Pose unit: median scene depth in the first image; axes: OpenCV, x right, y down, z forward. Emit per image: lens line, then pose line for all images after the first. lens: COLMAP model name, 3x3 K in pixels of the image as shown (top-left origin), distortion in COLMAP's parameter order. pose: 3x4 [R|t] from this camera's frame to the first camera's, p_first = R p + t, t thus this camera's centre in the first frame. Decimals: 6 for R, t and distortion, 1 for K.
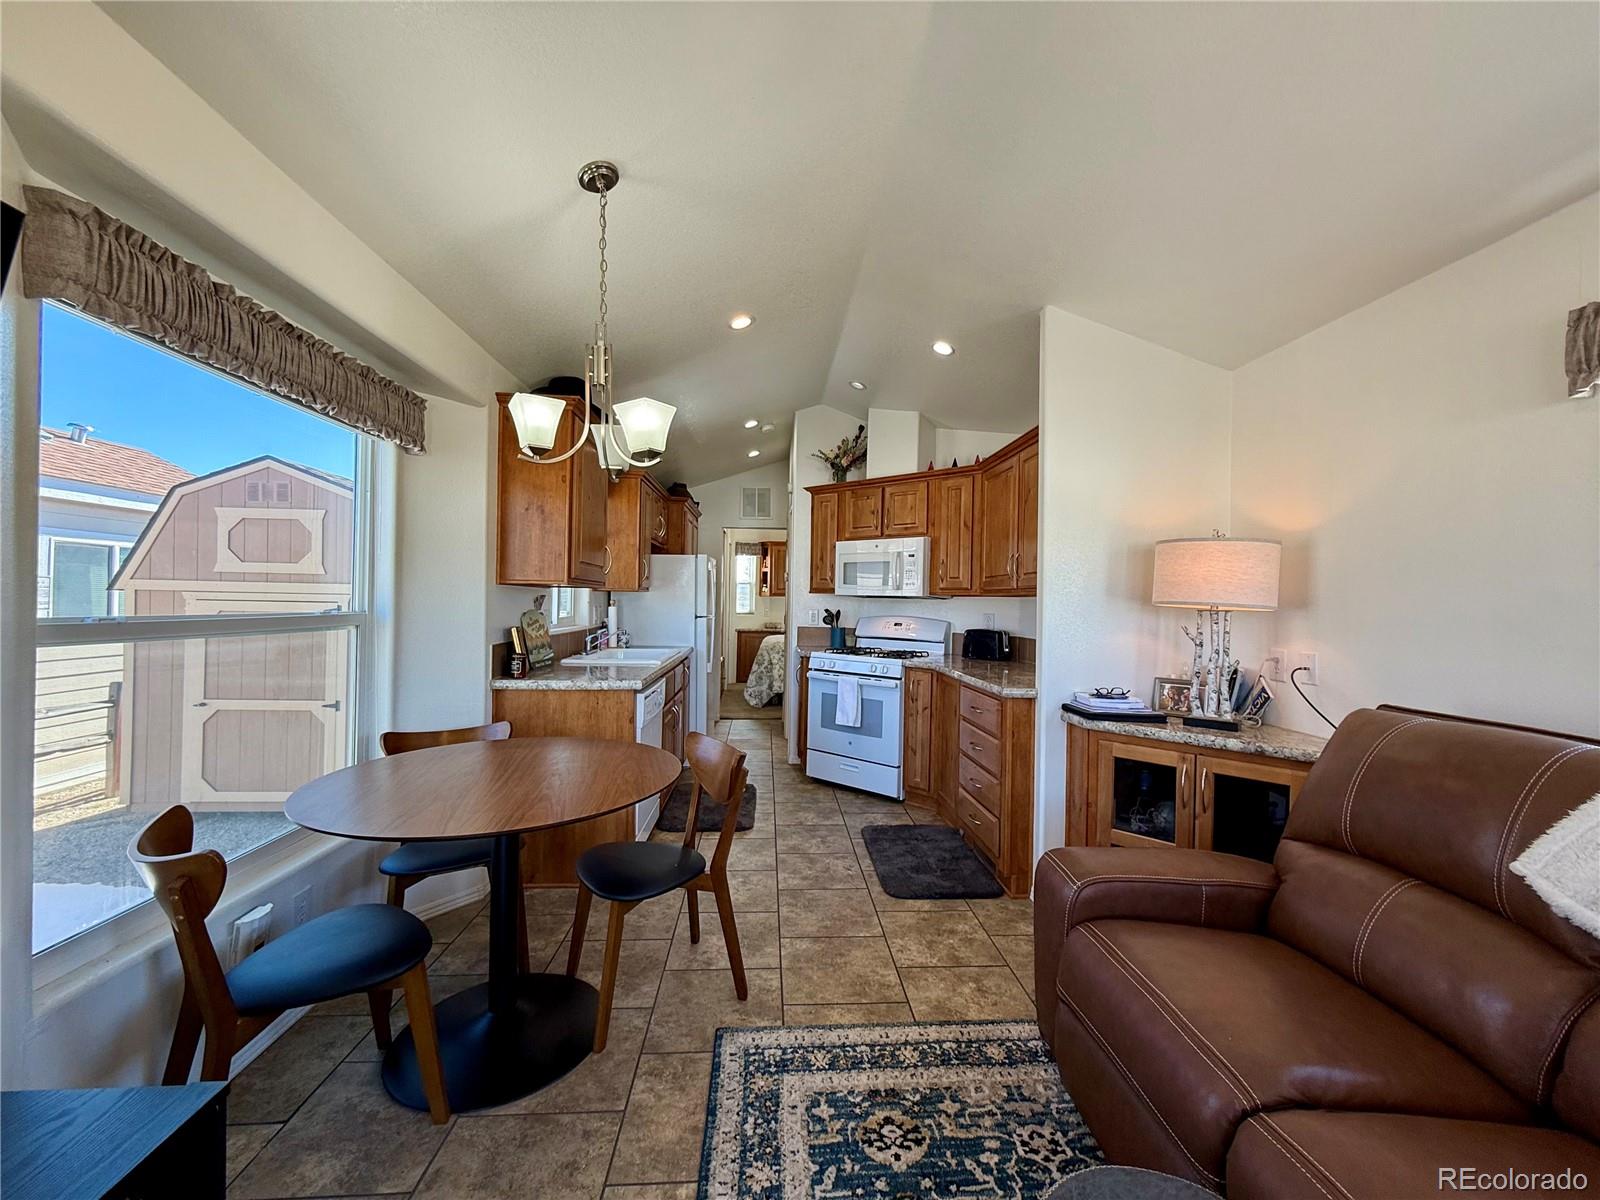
lens RADIAL K [[635.6, 0, 804.5], [0, 635.6, 599.4], [0, 0, 1]] dist [-0.001101, 0.000150]
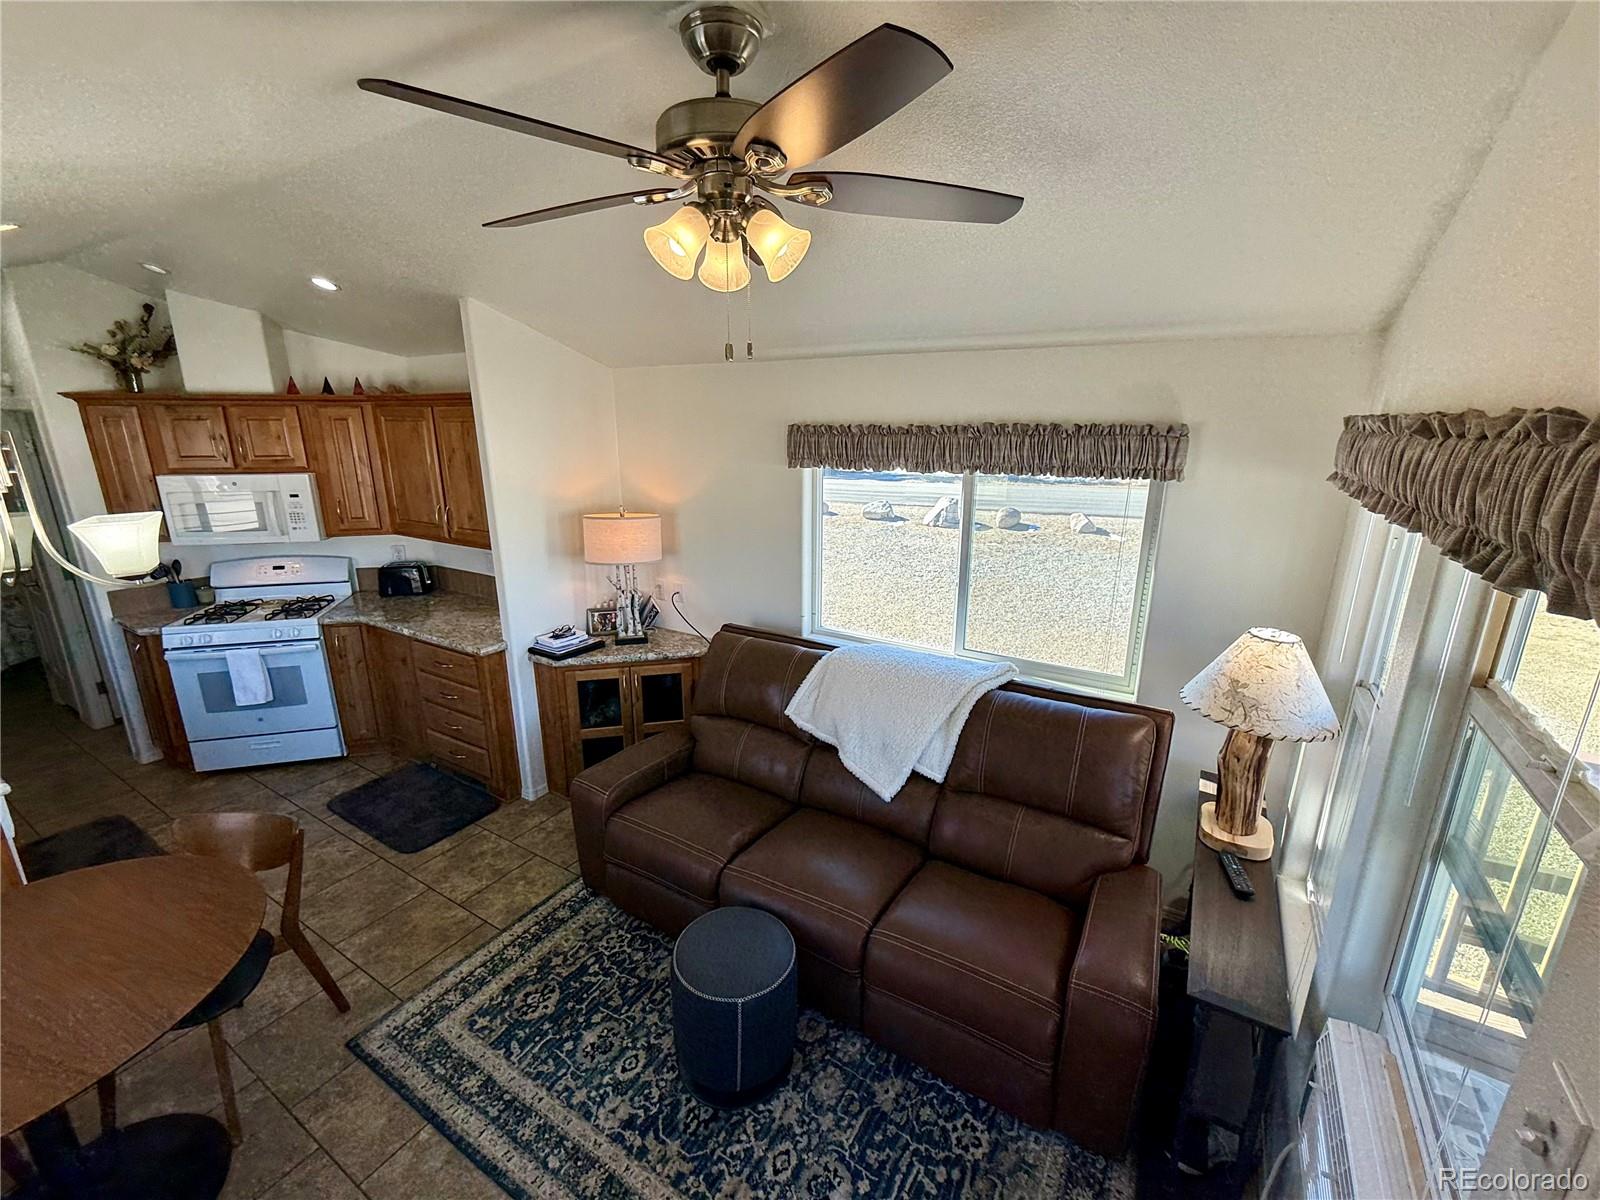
lens RADIAL K [[671.5, 0, 800.0], [0, 671.5, 600.0], [0, 0, 1]] dist [-0.000480, 0.000326]
pose [[0.571595, -0.235305, 0.786073, -0.249064], [0.007758, 0.959506, 0.281580, -0.242071], [-0.820499, -0.154851, 0.550275, -0.119305]]
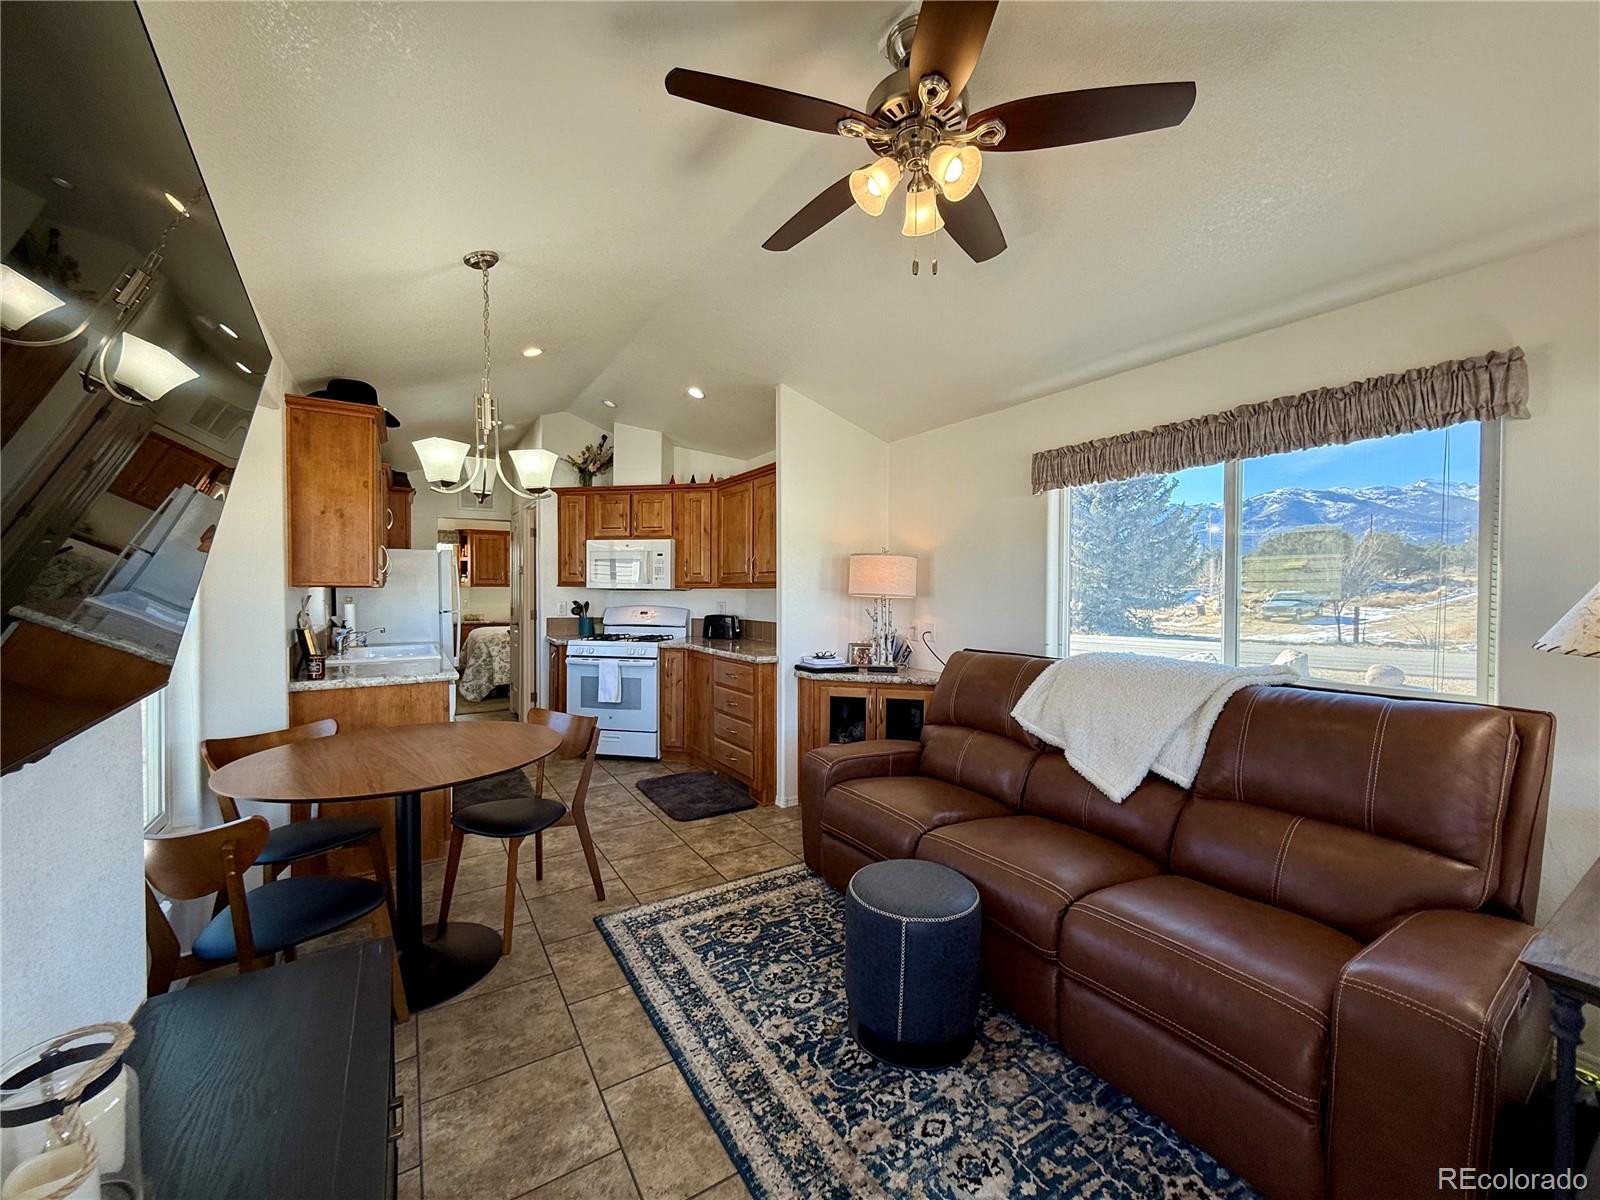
lens RADIAL K [[635.6, 0, 804.5], [0, 635.6, 599.4], [0, 0, 1]] dist [-0.001101, 0.000150]
pose [[0.876623, -0.022543, 0.480650, -0.218874], [0.011001, 0.999580, 0.026816, -0.018758], [-0.481052, -0.018220, 0.876503, -0.223709]]
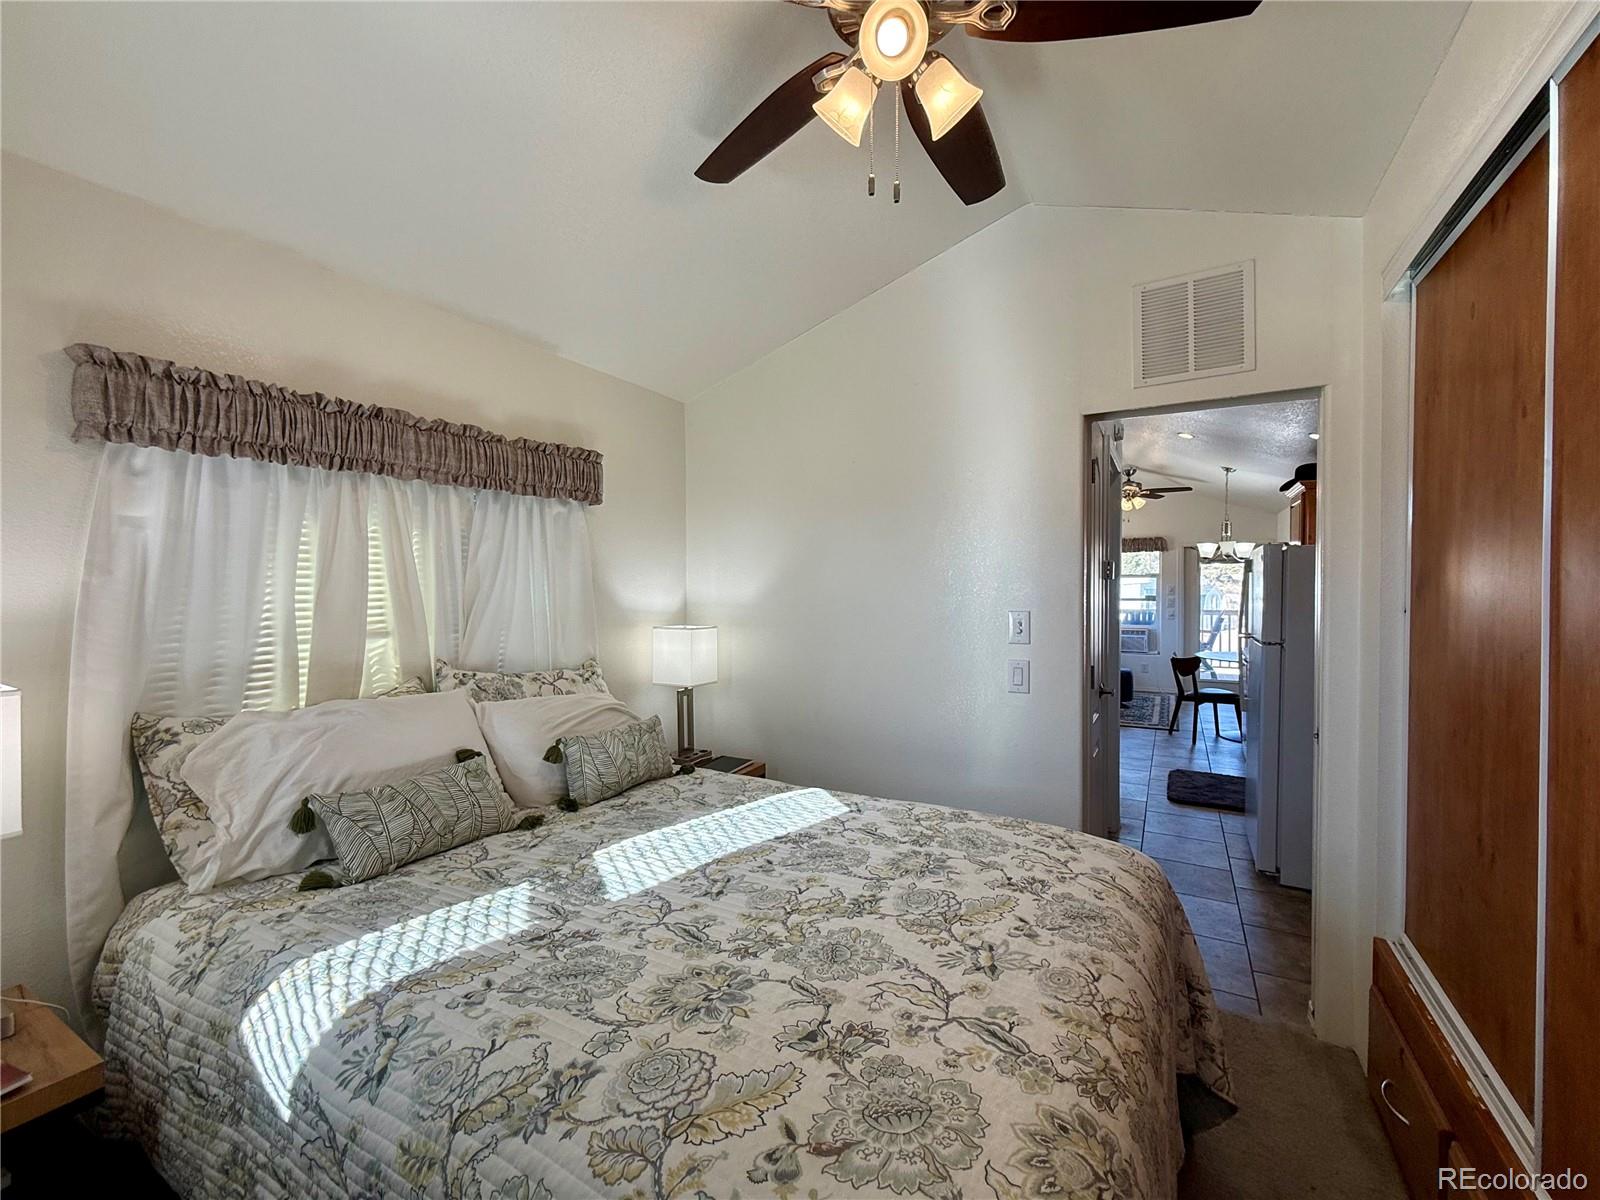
lens RADIAL K [[671.5, 0, 800.0], [0, 671.5, 600.0], [0, 0, 1]] dist [-0.000480, 0.000326]
pose [[-0.842257, -0.025989, 0.538449, -0.196646], [-0.012452, 0.999509, 0.028764, -0.044274], [-0.538932, 0.017522, -0.842167, 2.871622]]
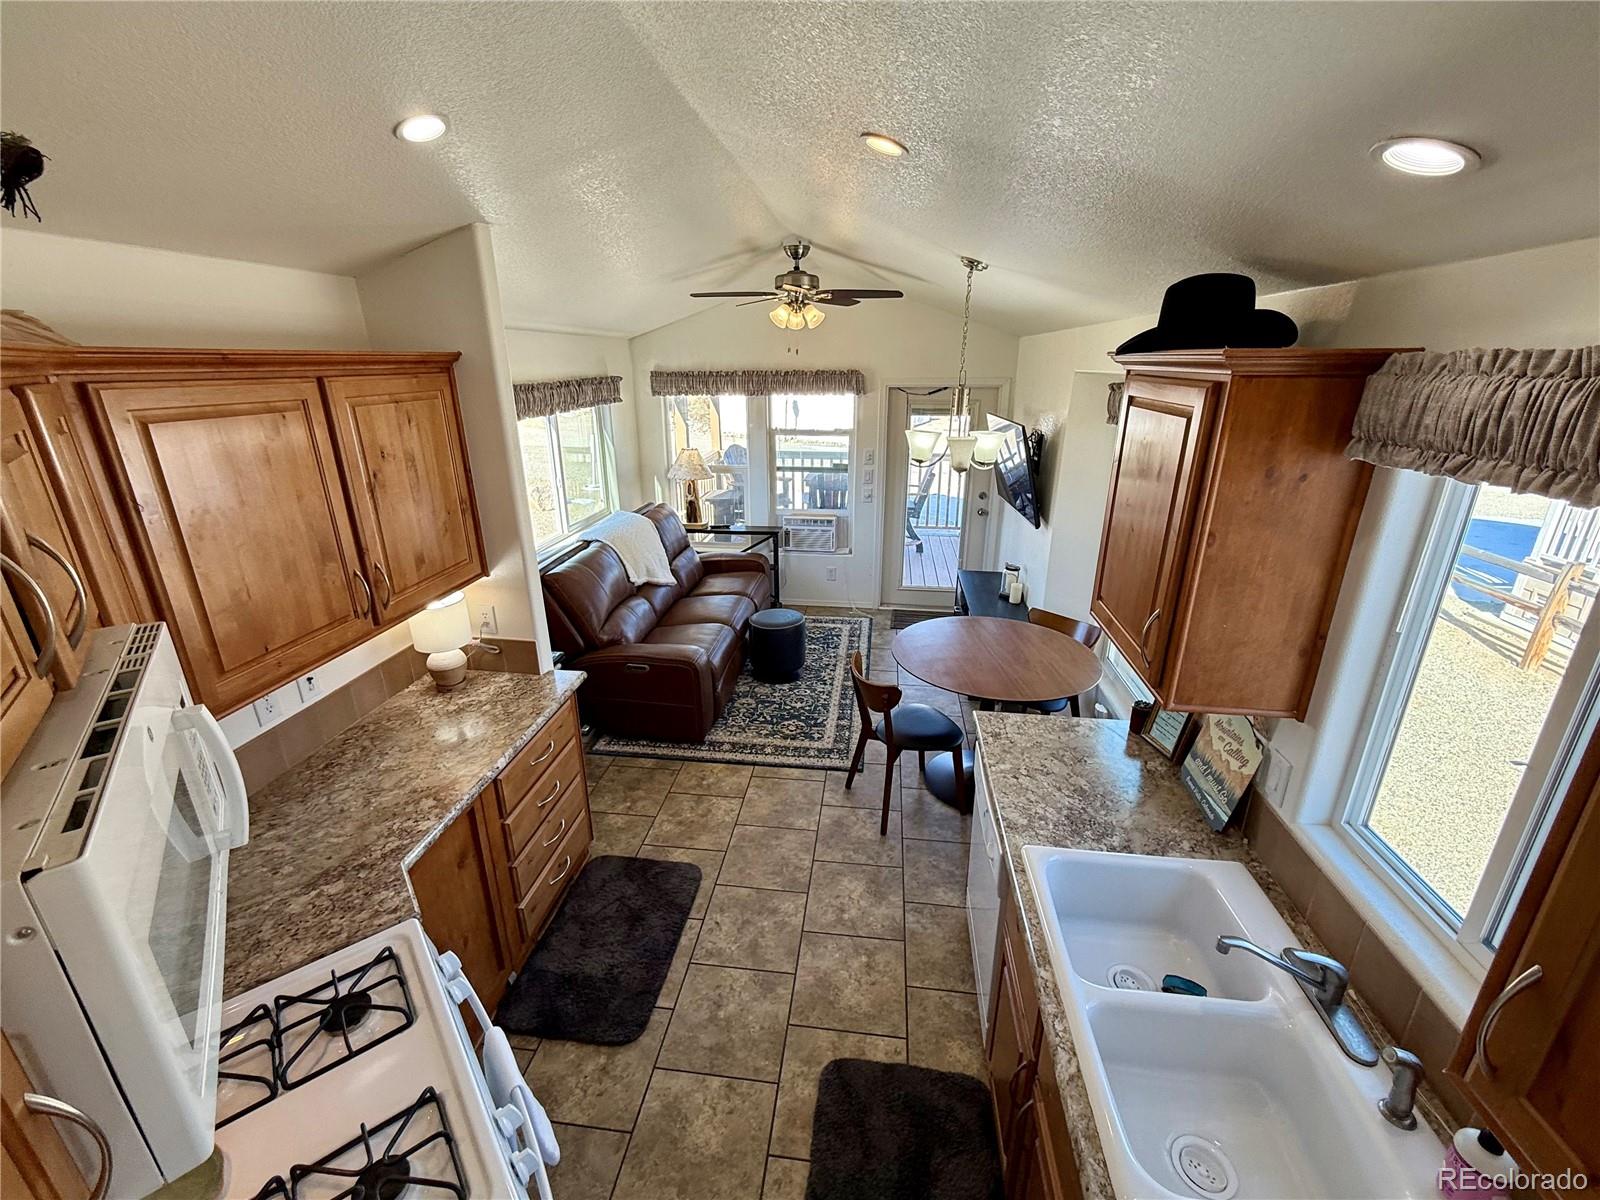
lens RADIAL K [[671.5, 0, 800.0], [0, 671.5, 600.0], [0, 0, 1]] dist [-0.000480, 0.000326]
pose [[-0.982735, -0.076753, 0.168345, -0.144323], [-0.015834, 0.941444, 0.336798, -0.260399], [-0.184338, 0.328318, -0.926405, 1.550952]]
